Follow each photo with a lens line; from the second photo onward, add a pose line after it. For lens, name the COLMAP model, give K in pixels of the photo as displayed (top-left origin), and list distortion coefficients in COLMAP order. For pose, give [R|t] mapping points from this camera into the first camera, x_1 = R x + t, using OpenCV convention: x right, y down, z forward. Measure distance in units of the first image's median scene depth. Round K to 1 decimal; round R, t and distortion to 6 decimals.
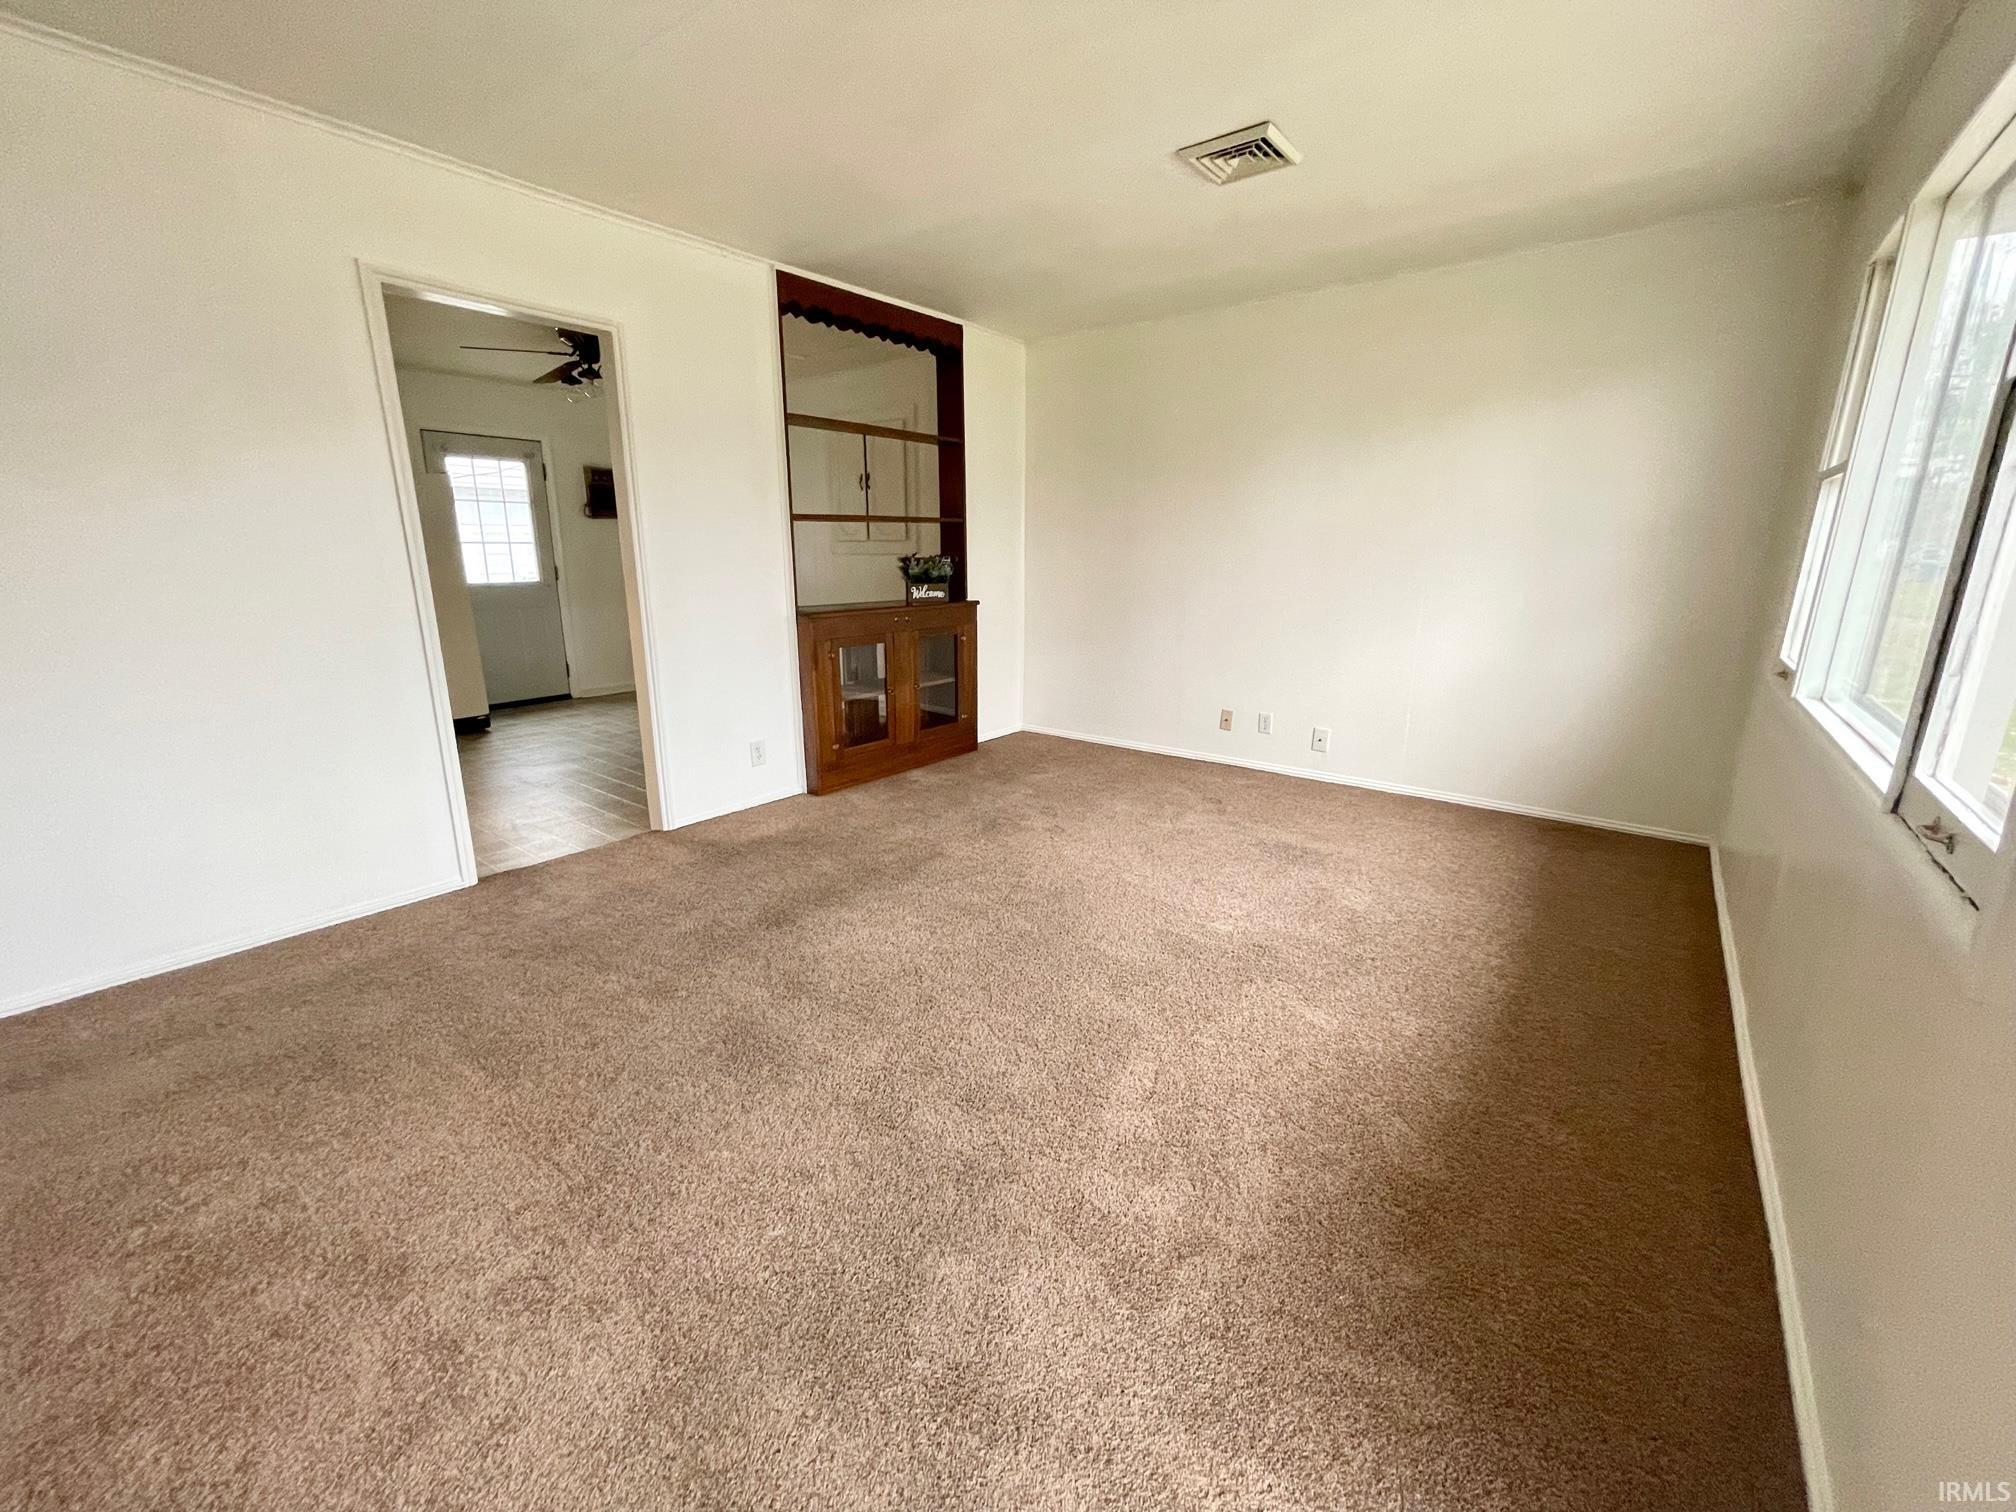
lens RADIAL K [[813.8, 0, 999.7], [0, 813.8, 748.9], [0, 0, 1]] dist [0.001742, -0.000976]
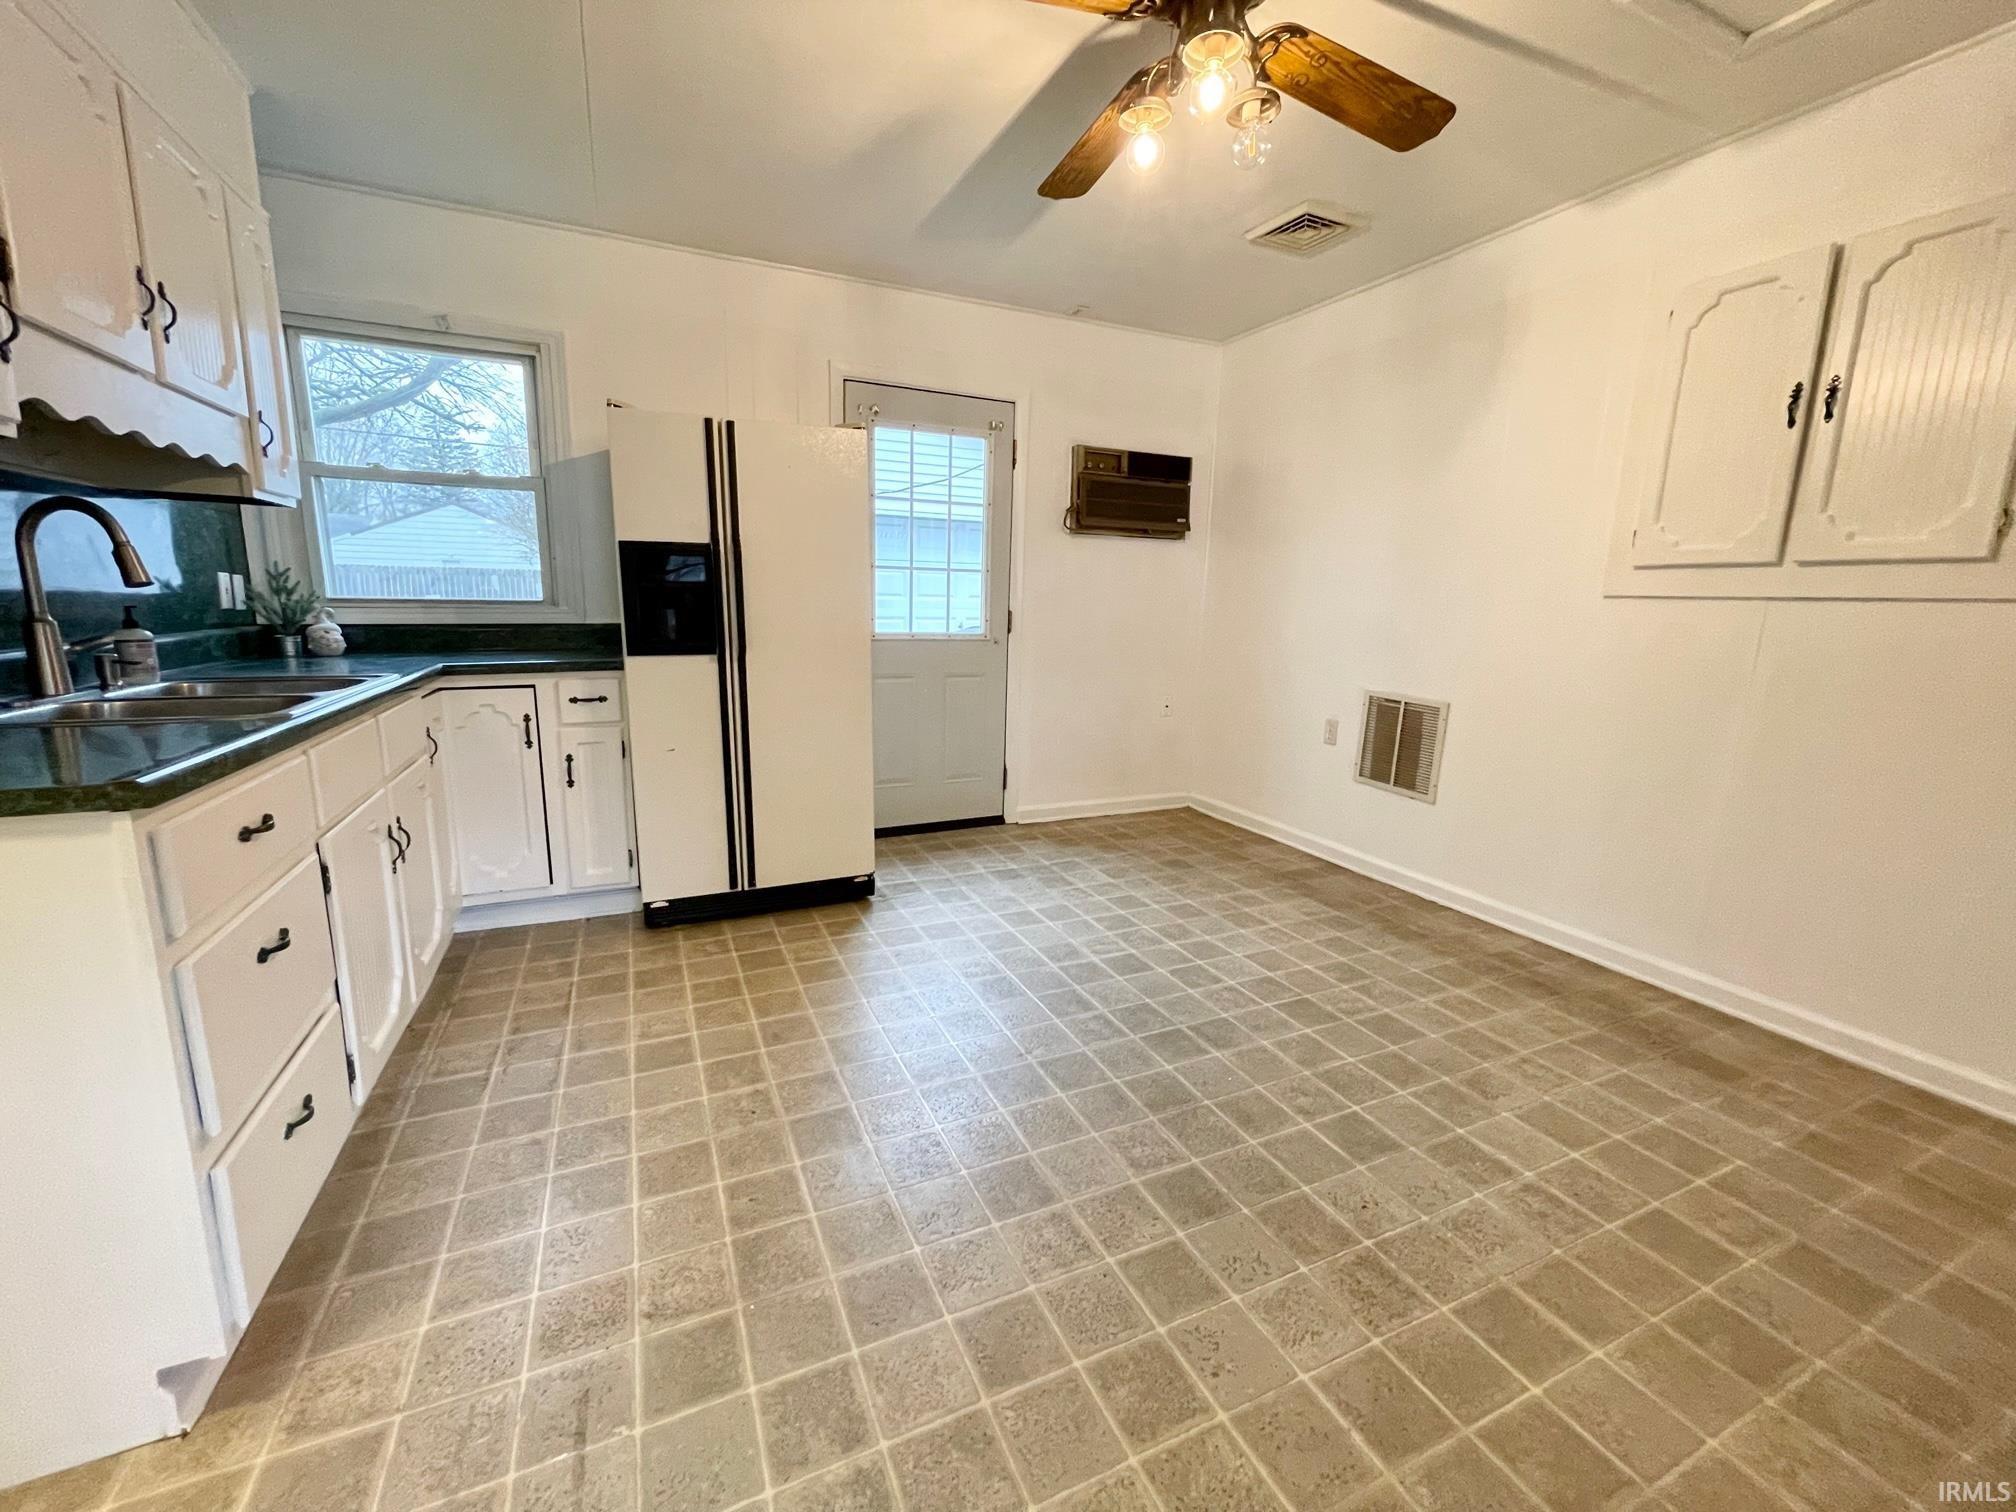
lens RADIAL K [[813.8, 0, 999.7], [0, 813.8, 748.9], [0, 0, 1]] dist [0.001742, -0.000976]
pose [[0.889713, 0.101227, -0.445156, -0.419902], [-0.128719, 0.991169, -0.031876, -0.158112], [0.437998, 0.085660, 0.894885, 0.717345]]
